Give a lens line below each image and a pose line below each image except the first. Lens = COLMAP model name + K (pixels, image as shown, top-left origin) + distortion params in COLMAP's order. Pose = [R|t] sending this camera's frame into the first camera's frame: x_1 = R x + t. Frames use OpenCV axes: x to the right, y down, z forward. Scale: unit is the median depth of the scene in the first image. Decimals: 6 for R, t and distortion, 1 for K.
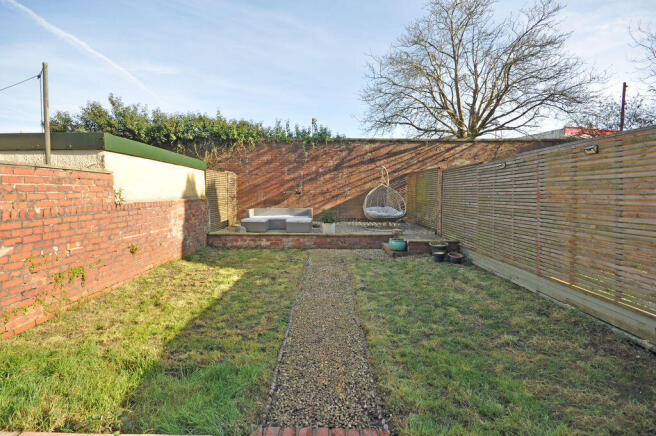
lens RADIAL K [[295.4, 0, 336.7], [0, 295.4, 197.4], [0, 0, 1]] dist [0.000201, 0.000427]
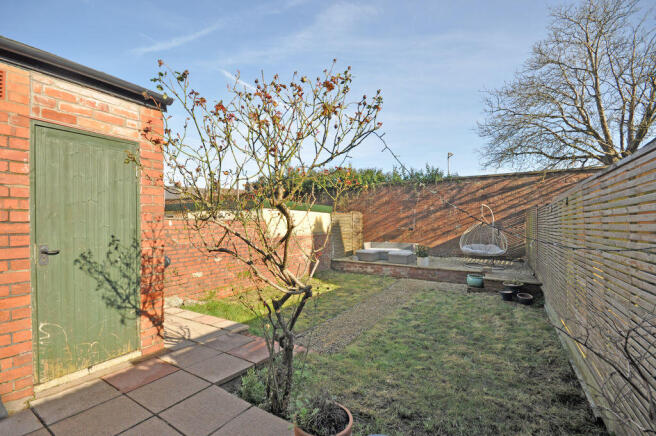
lens RADIAL K [[295.4, 0, 325.9], [0, 295.4, 219.1], [0, 0, 1]] dist [0.000201, 0.000427]
pose [[0.839143, -0.010486, -0.543810, 0.215346], [-0.008361, 0.999447, -0.032175, -0.014932], [0.543846, 0.031546, 0.838592, -0.120742]]
